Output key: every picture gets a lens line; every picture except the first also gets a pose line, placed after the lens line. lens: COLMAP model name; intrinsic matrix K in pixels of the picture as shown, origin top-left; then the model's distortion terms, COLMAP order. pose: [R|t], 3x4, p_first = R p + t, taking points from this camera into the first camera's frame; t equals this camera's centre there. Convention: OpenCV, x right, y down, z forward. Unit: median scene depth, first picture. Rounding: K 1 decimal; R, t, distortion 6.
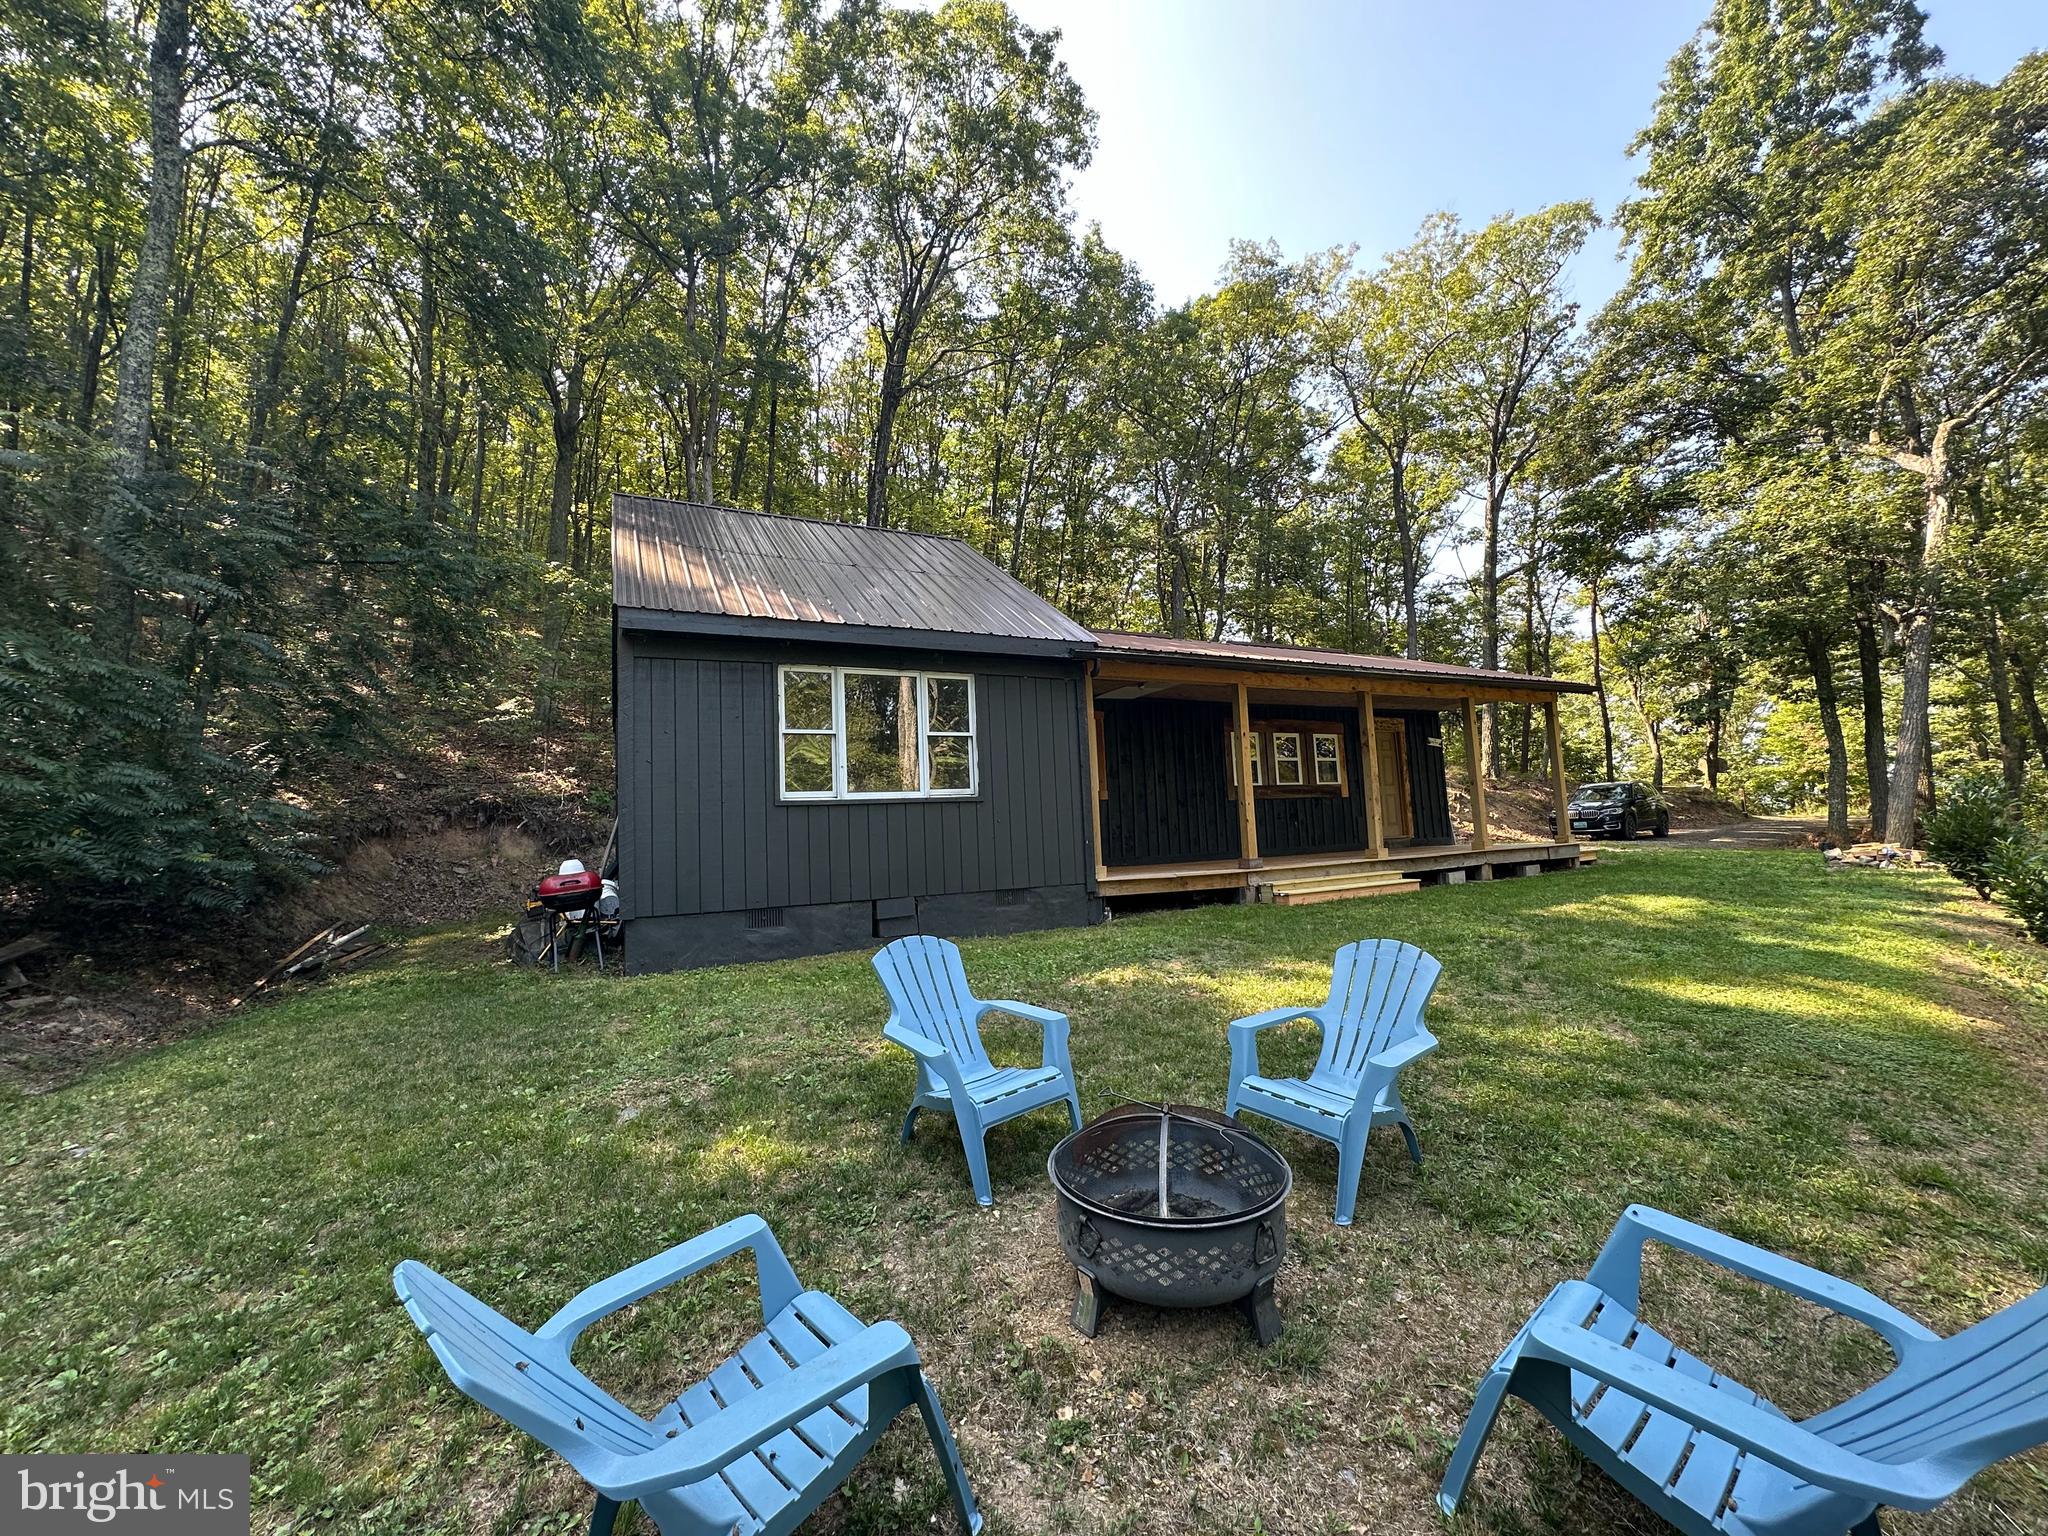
lens RADIAL K [[825.1, 0, 1024.0], [0, 825.1, 768.0], [0, 0, 1]] dist [0.002565, 0.000052]
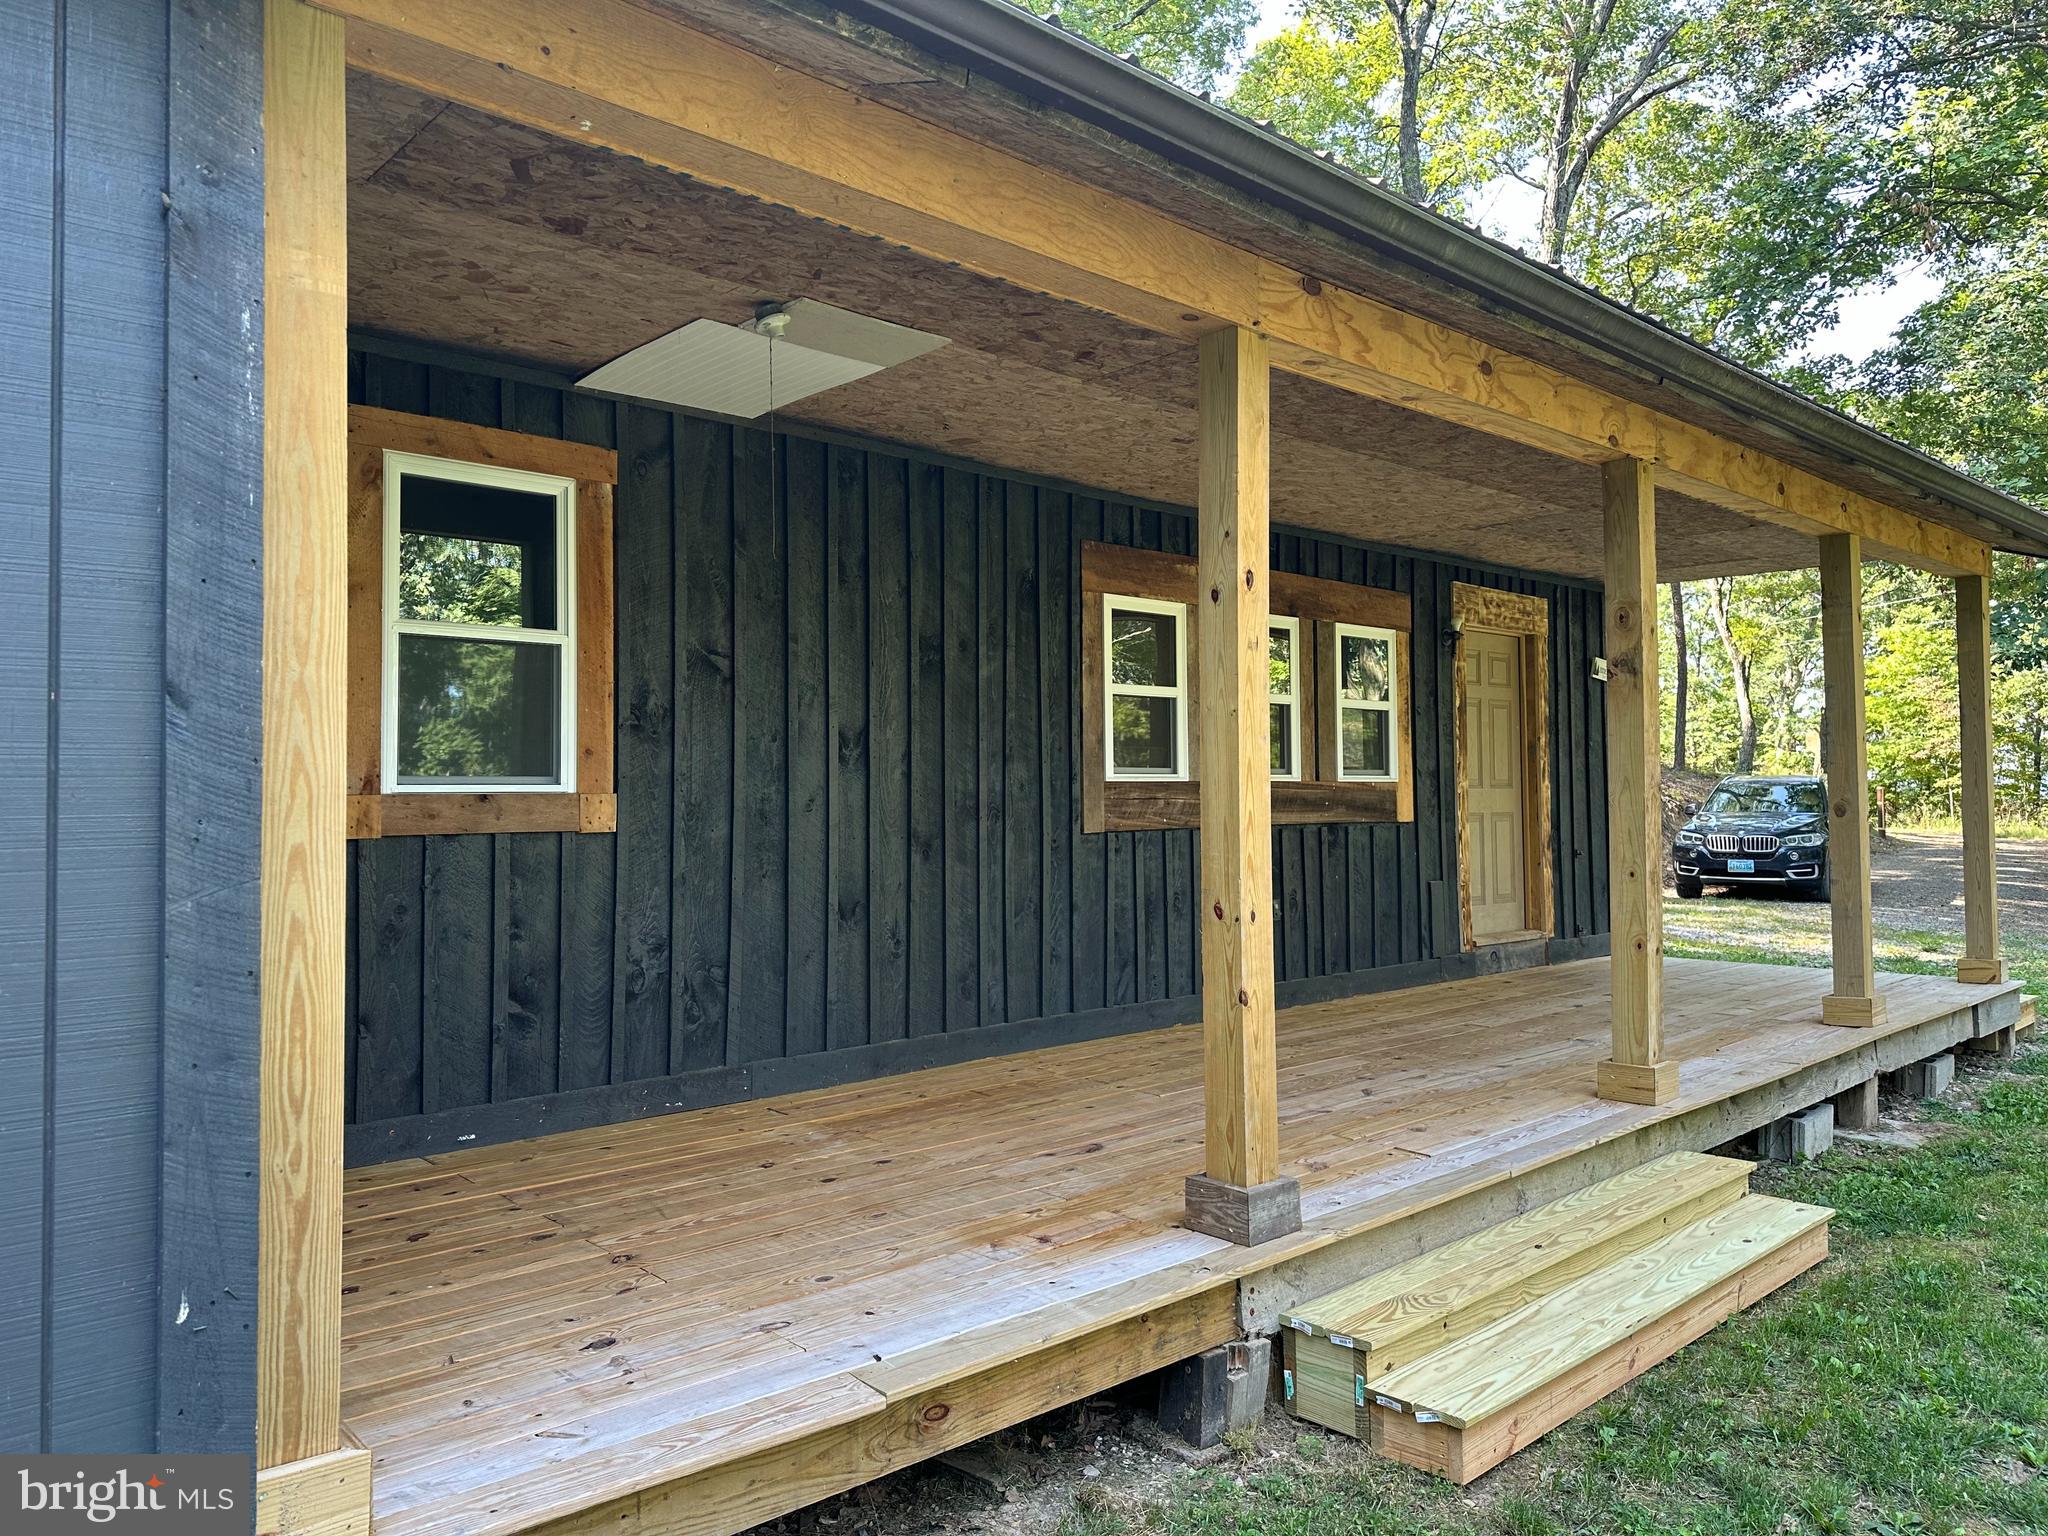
lens RADIAL K [[1442.6, 0, 1021.6], [0, 1442.6, 767.3], [0, 0, 1]] dist [0.065128, -0.076212]
pose [[0.963554, 0.043449, 0.263962, 0.096370], [-0.058490, 0.997066, 0.049388, -0.006820], [-0.261042, -0.063027, 0.963268, 0.538381]]
